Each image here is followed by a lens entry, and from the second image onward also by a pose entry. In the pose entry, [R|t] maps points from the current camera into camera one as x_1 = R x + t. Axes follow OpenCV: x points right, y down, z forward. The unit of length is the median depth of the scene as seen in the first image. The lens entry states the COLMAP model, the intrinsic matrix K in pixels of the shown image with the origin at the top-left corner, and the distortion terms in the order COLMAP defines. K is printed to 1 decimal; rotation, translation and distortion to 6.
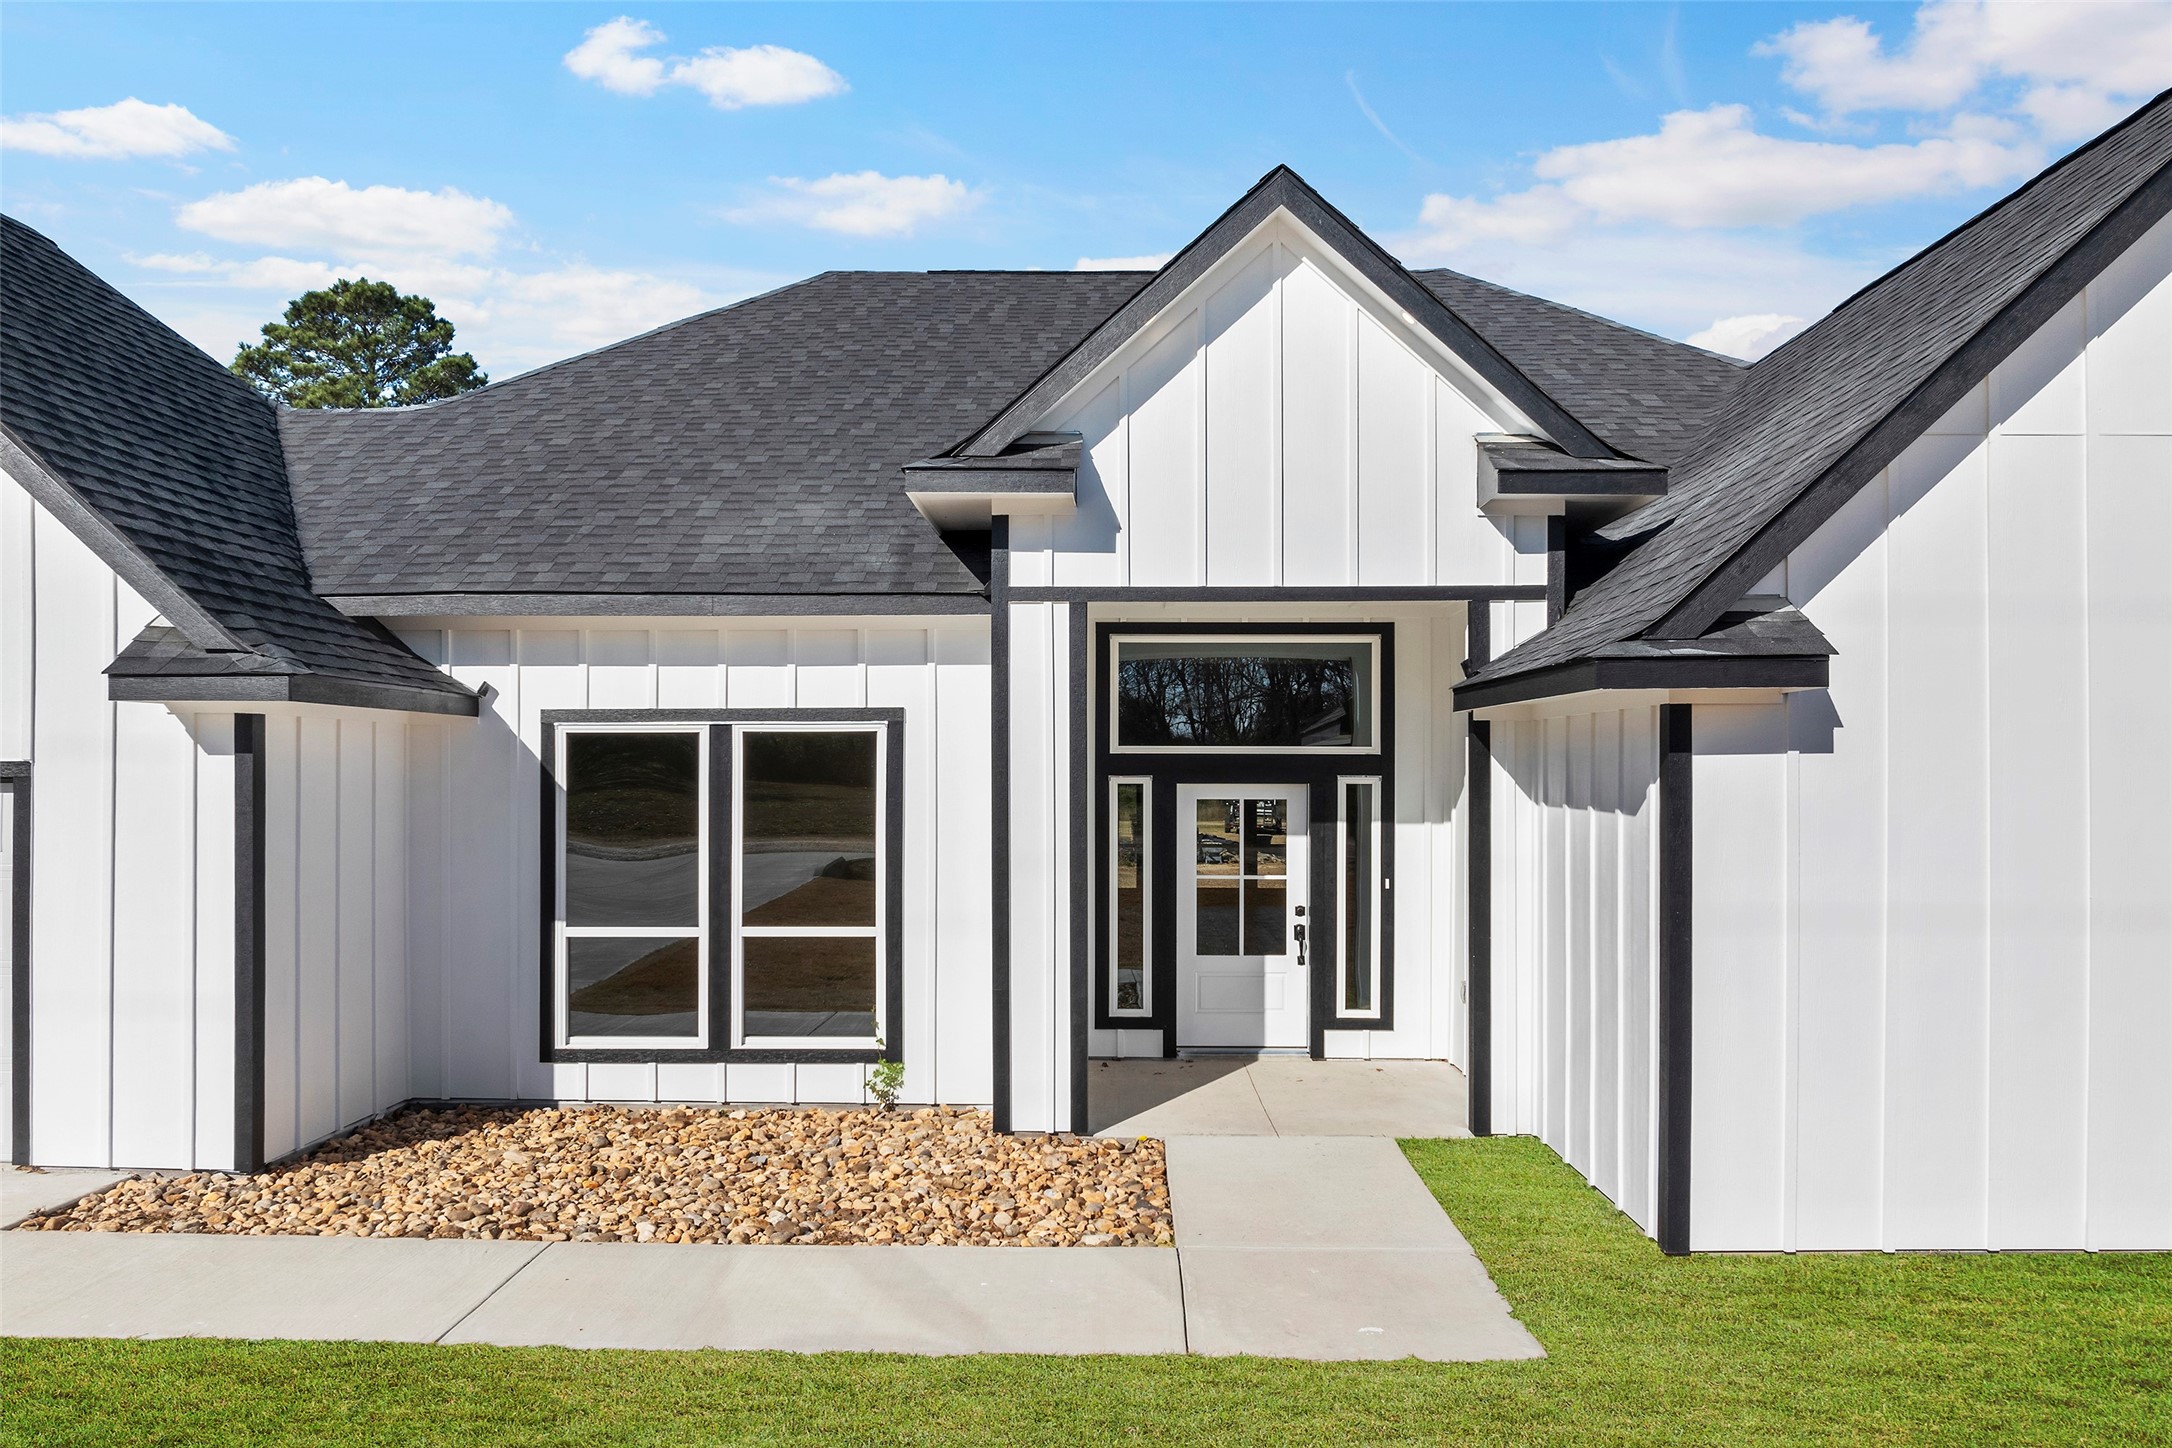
lens RADIAL K [[1510.0, 0, 1121.7], [0, 1510.0, 750.6], [0, 0, 1]] dist [-0.037874, 0.001146]
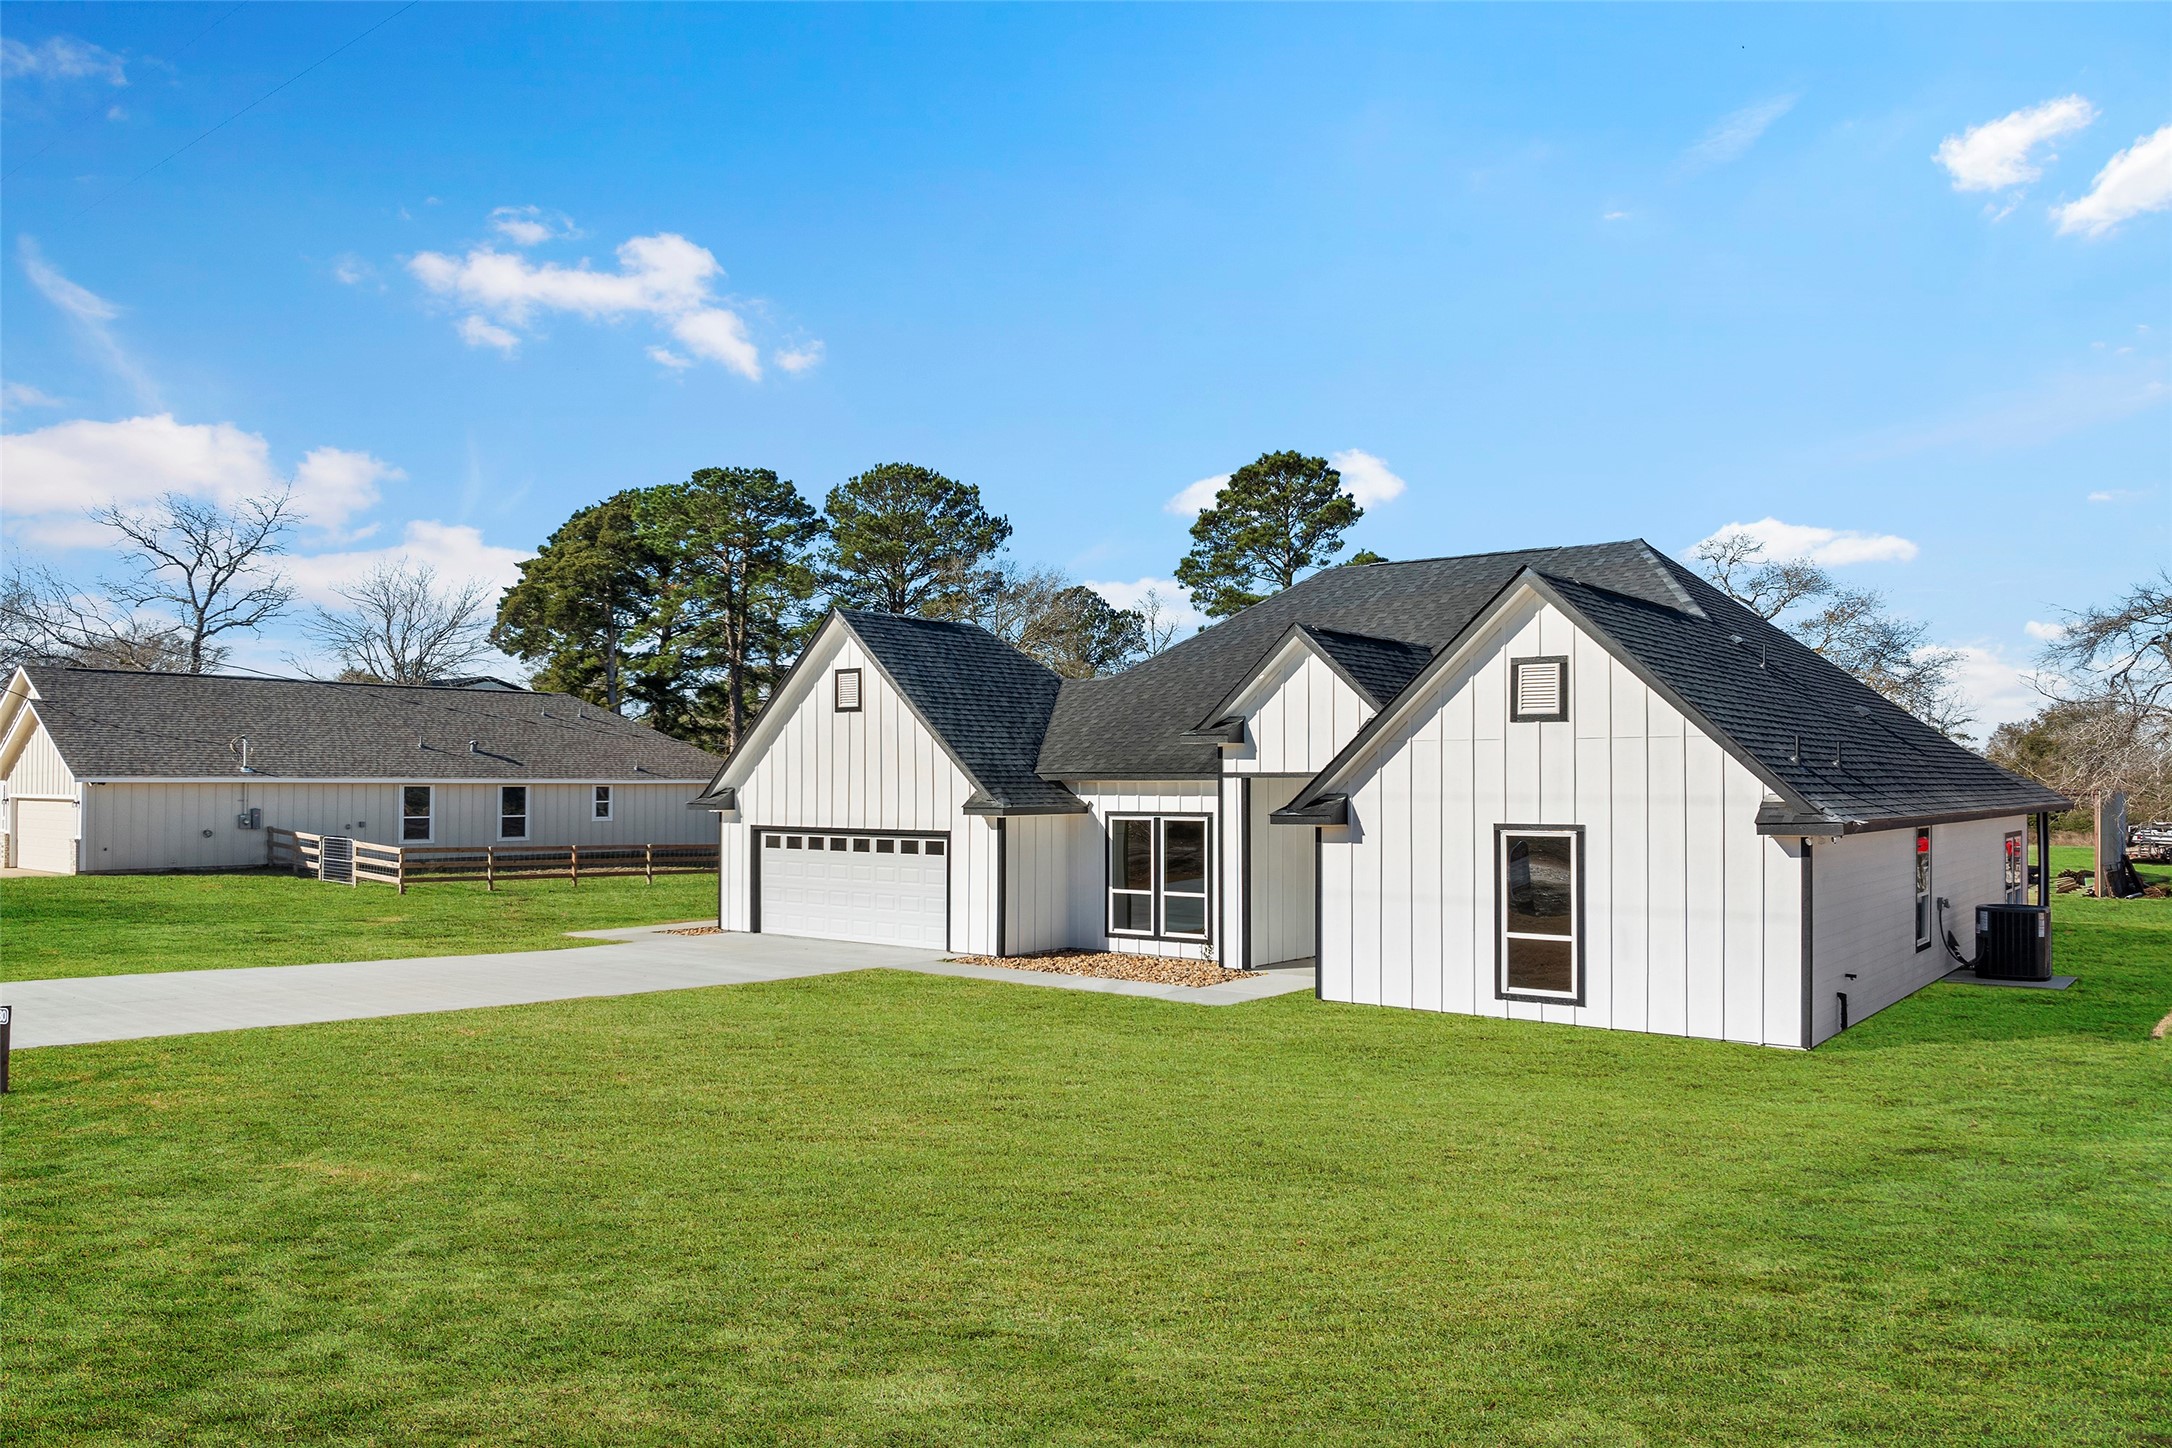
lens RADIAL K [[1558.2, 0, 1086.0], [0, 1558.2, 724.0], [0, 0, 1]] dist [-0.001879, 0.001901]
pose [[0.779257, -0.021334, -0.626341, 1.421536], [0.001693, 0.999488, -0.031937, -0.097594], [0.626702, 0.023827, 0.778894, -1.306447]]
